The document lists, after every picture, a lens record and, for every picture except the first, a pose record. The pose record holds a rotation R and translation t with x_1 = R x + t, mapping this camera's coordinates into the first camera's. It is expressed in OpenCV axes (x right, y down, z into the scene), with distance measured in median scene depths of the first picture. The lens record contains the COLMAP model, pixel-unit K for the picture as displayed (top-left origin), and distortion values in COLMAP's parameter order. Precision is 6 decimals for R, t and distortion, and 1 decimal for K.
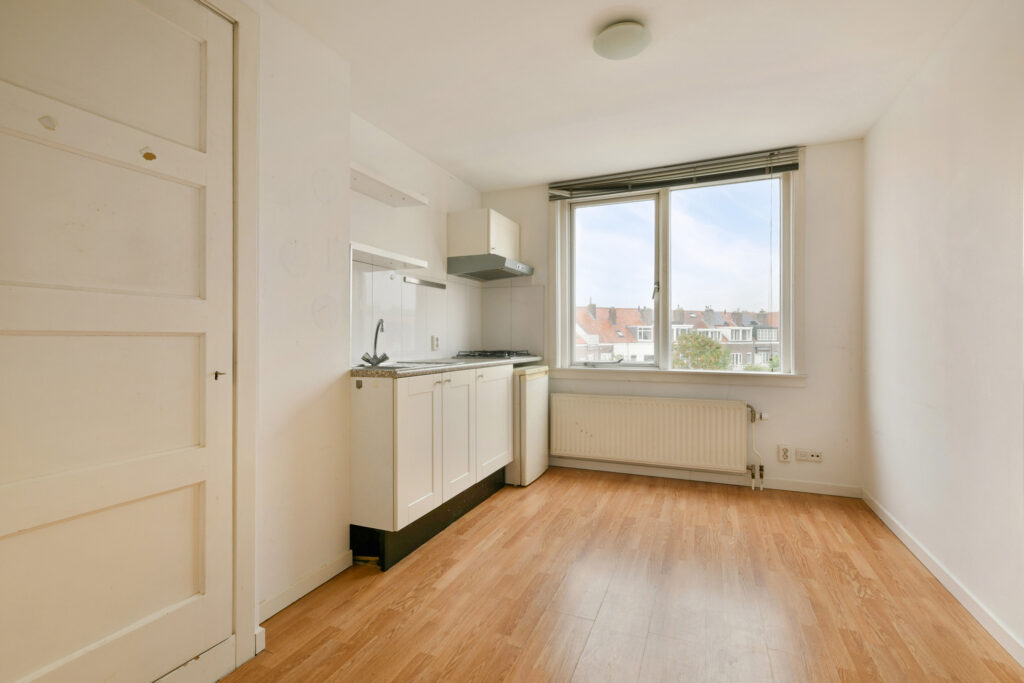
lens RADIAL K [[493.4, 0, 512.0], [0, 493.4, 341.5], [0, 0, 1]] dist [0.003778, 0.000124]
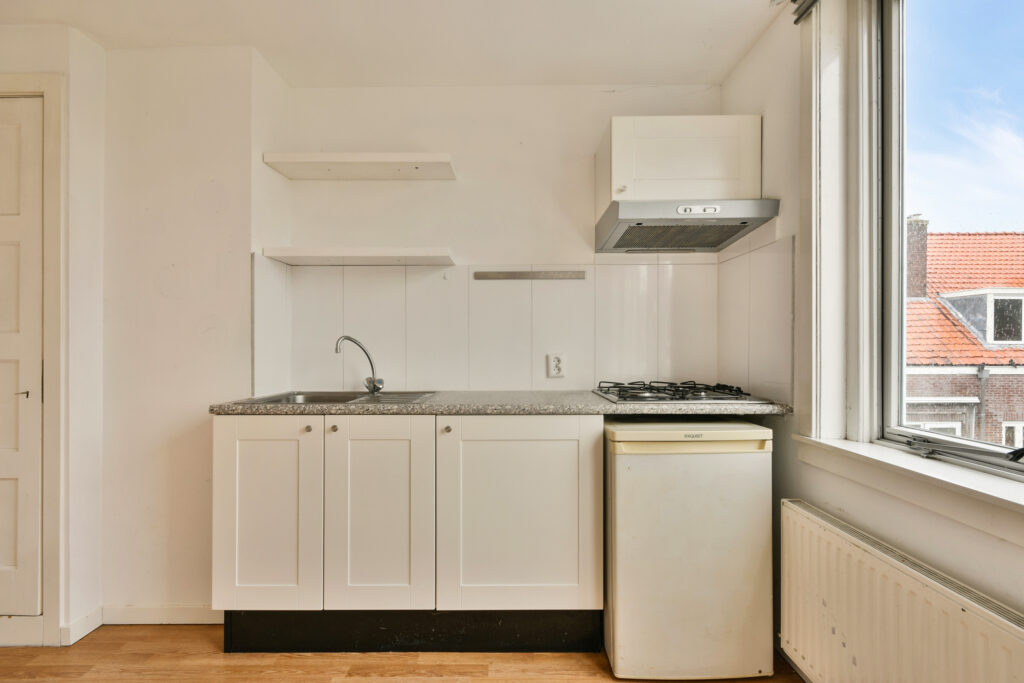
lens RADIAL K [[493.4, 0, 512.0], [0, 493.4, 341.5], [0, 0, 1]] dist [0.003778, 0.000124]
pose [[0.364388, -0.004573, -0.931236, 0.525716], [-0.001395, 0.999984, -0.005456, -0.030693], [0.931246, 0.003287, 0.364375, 0.894765]]
